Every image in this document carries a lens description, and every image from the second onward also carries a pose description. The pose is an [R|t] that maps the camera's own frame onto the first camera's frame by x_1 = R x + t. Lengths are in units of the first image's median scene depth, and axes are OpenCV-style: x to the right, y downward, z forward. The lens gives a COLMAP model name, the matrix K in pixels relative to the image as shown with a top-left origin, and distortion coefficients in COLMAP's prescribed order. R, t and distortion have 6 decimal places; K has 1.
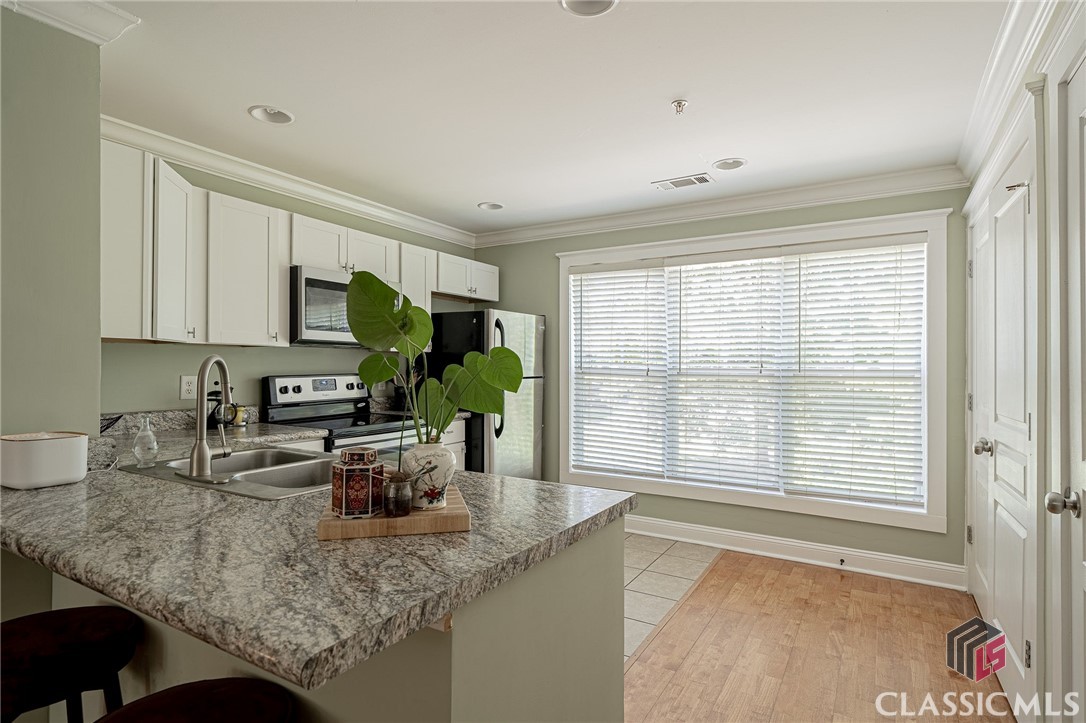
lens RADIAL K [[559.9, 0, 549.8], [0, 559.9, 360.3], [0, 0, 1]] dist [0.001066, -0.000575]
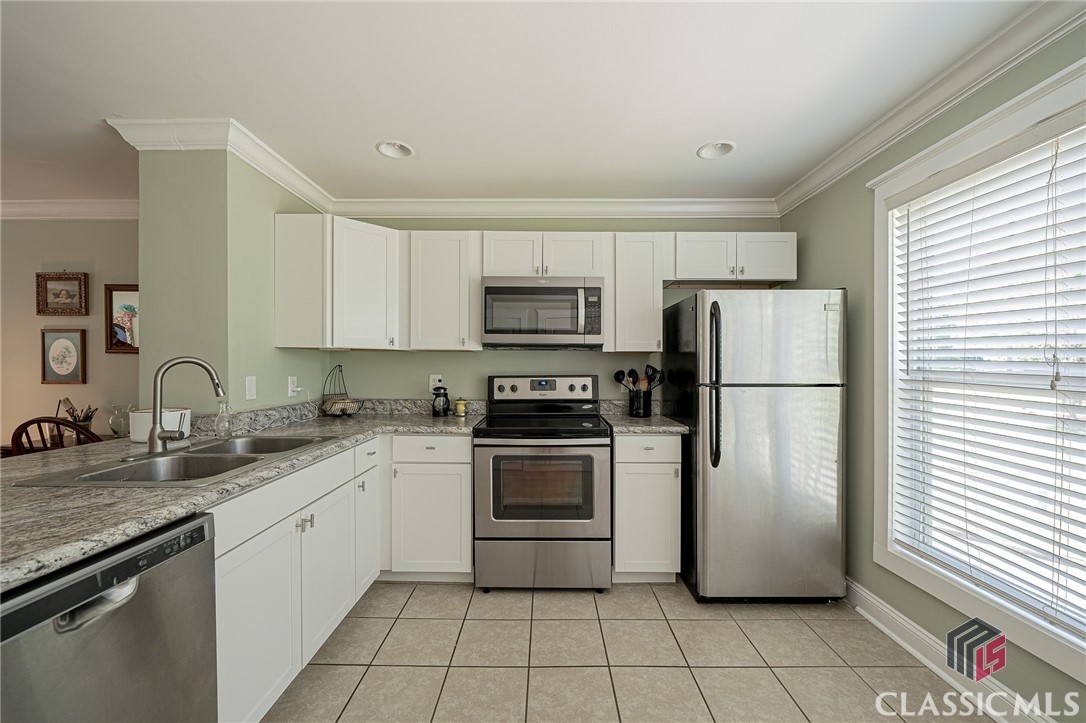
lens RADIAL K [[428.4, 0, 544.2], [0, 428.4, 369.1], [0, 0, 1]] dist [-0.006088, -0.000104]
pose [[0.502401, 0.001597, -0.864633, 0.286022], [0.006748, 0.999961, 0.005768, 0.007904], [0.864608, -0.008733, 0.502371, 0.553994]]
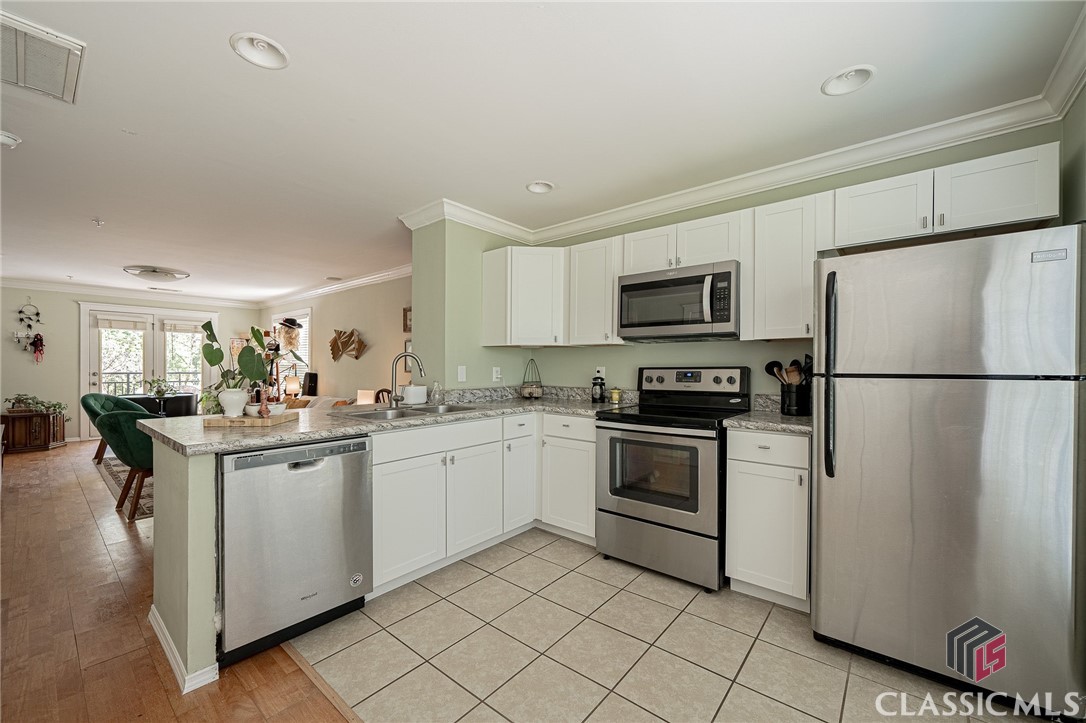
lens RADIAL K [[428.4, 0, 548.4], [0, 428.4, 368.8], [0, 0, 1]] dist [-0.006088, -0.000104]
pose [[-0.156835, 0.001052, -0.987624, 0.410486], [0.006797, 0.999977, -0.000015, 0.025032], [0.987601, -0.006715, -0.156839, 0.810849]]
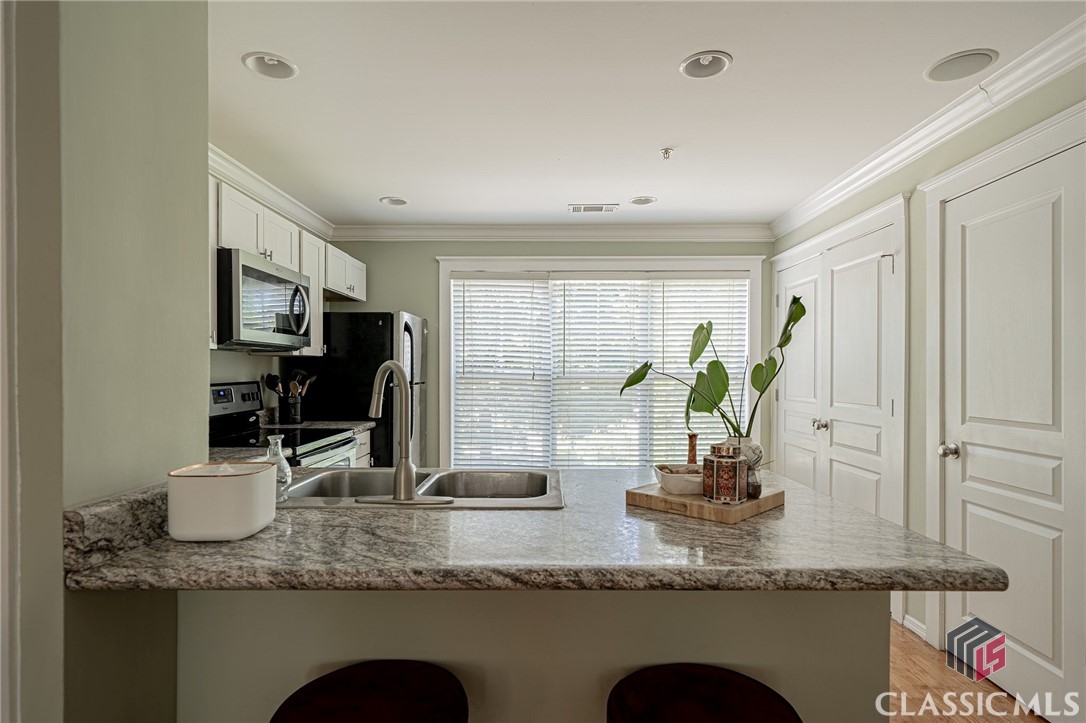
lens RADIAL K [[559.9, 0, 551.7], [0, 559.9, 367.8], [0, 0, 1]] dist [0.001066, -0.000575]
pose [[0.863296, -0.002752, 0.504690, -0.374616], [-0.000331, 0.999982, 0.006020, -0.001689], [-0.504697, -0.005365, 0.863280, 0.056301]]
